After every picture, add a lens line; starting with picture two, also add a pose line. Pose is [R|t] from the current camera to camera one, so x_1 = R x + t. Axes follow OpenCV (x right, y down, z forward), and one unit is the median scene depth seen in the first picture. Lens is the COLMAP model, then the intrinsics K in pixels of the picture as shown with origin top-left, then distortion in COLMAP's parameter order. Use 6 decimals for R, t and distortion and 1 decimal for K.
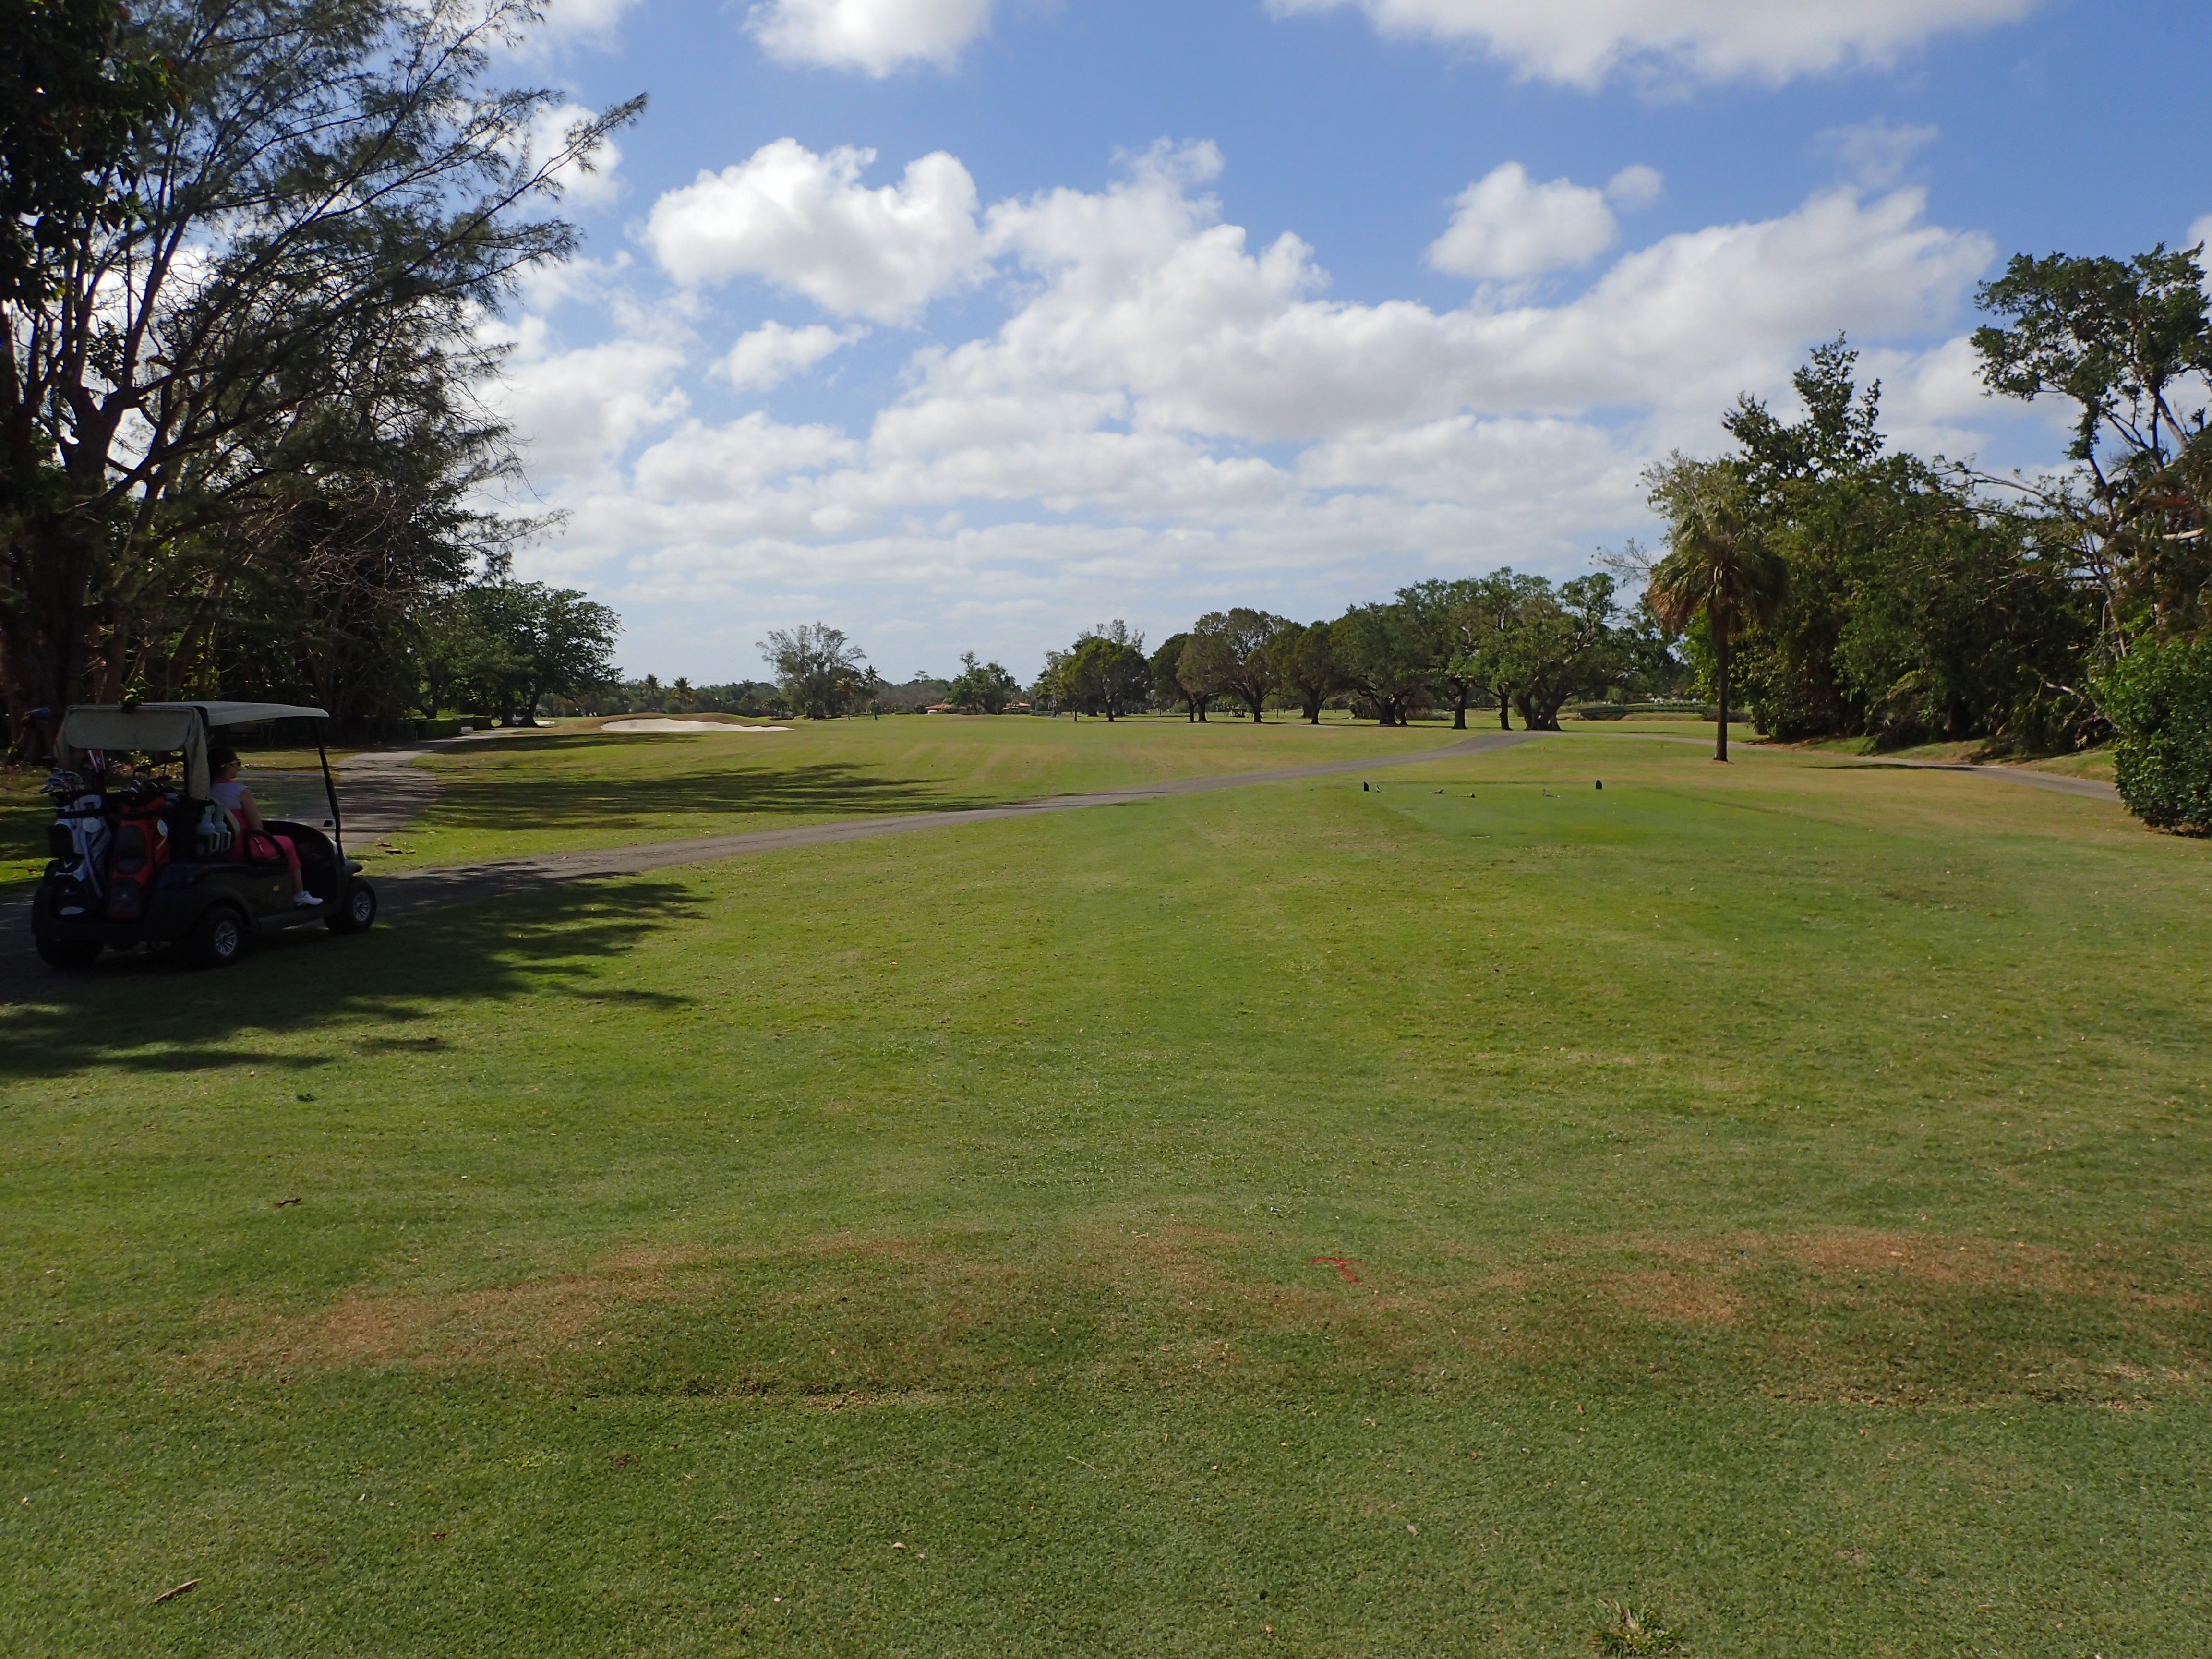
lens RADIAL K [[1603.4, 0, 1111.3], [0, 1603.4, 820.0], [0, 0, 1]] dist [0.009035, 0.000804]
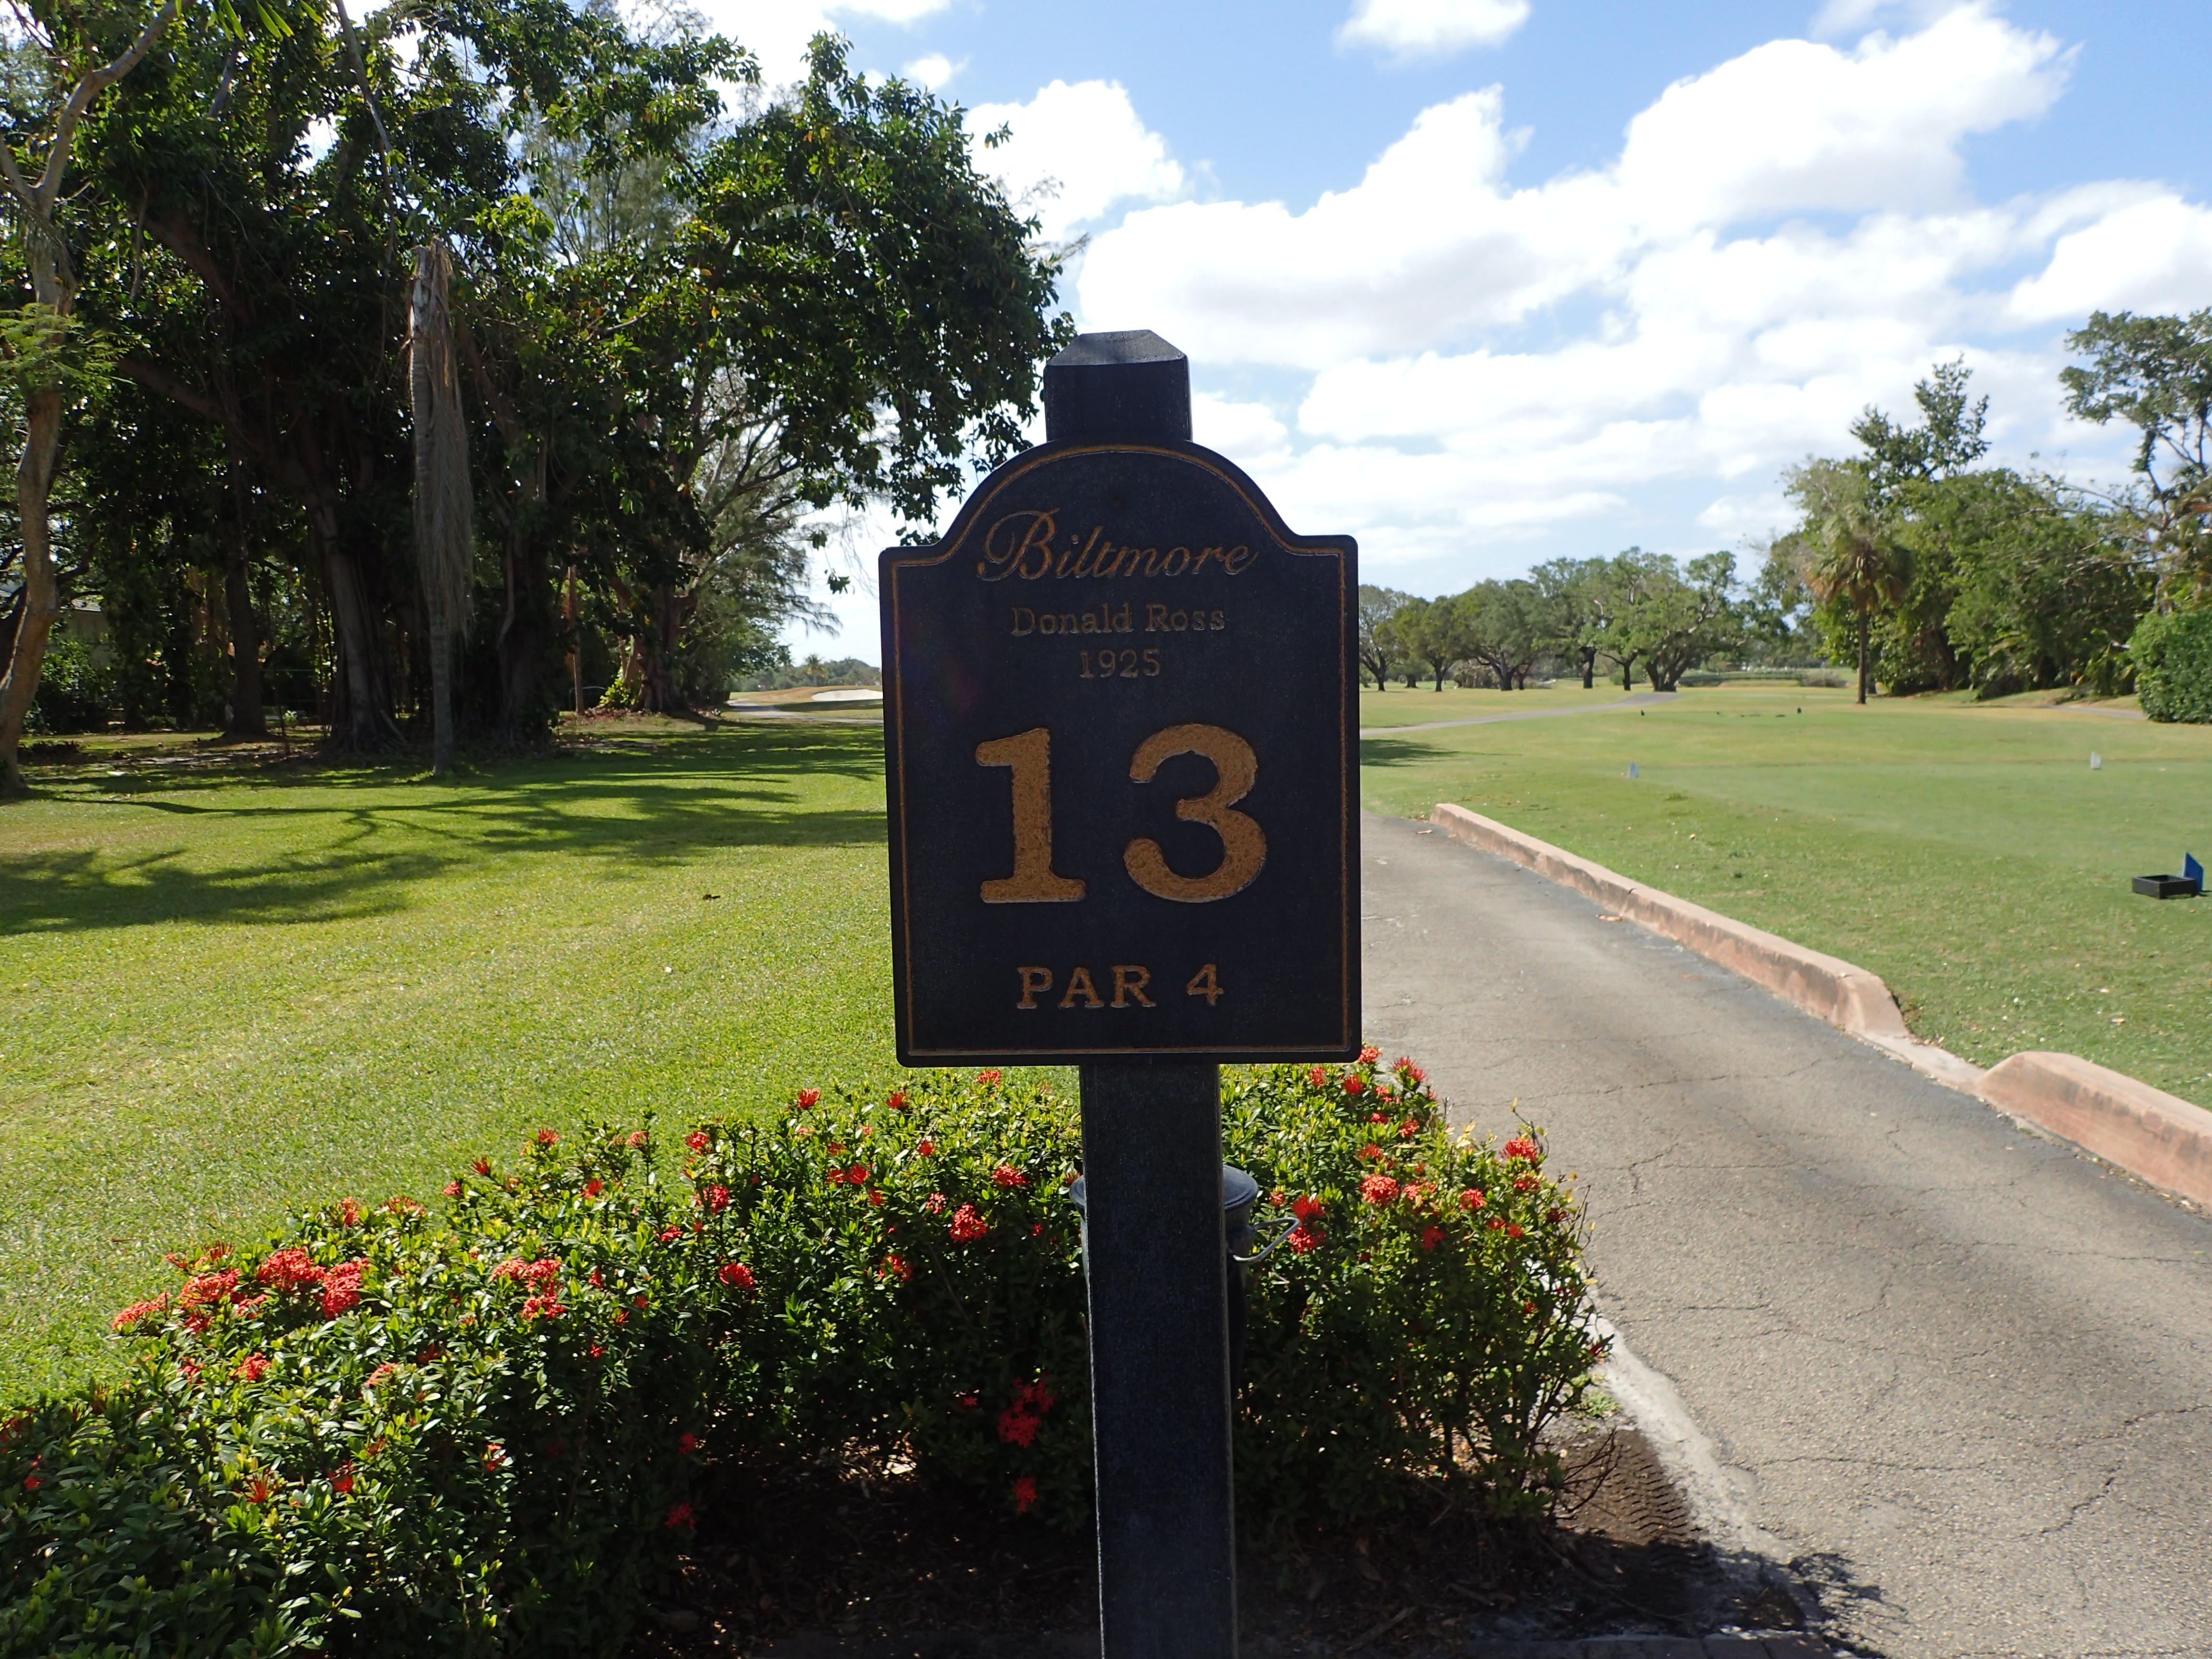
lens RADIAL K [[1603.4, 0, 1099.8], [0, 1603.4, 840.3], [0, 0, 1]] dist [0.009035, 0.000804]
pose [[0.998510, -0.001759, -0.054544, -0.129124], [0.003258, 0.999619, 0.027397, 0.028087], [0.054476, -0.027534, 0.998135, -0.268502]]
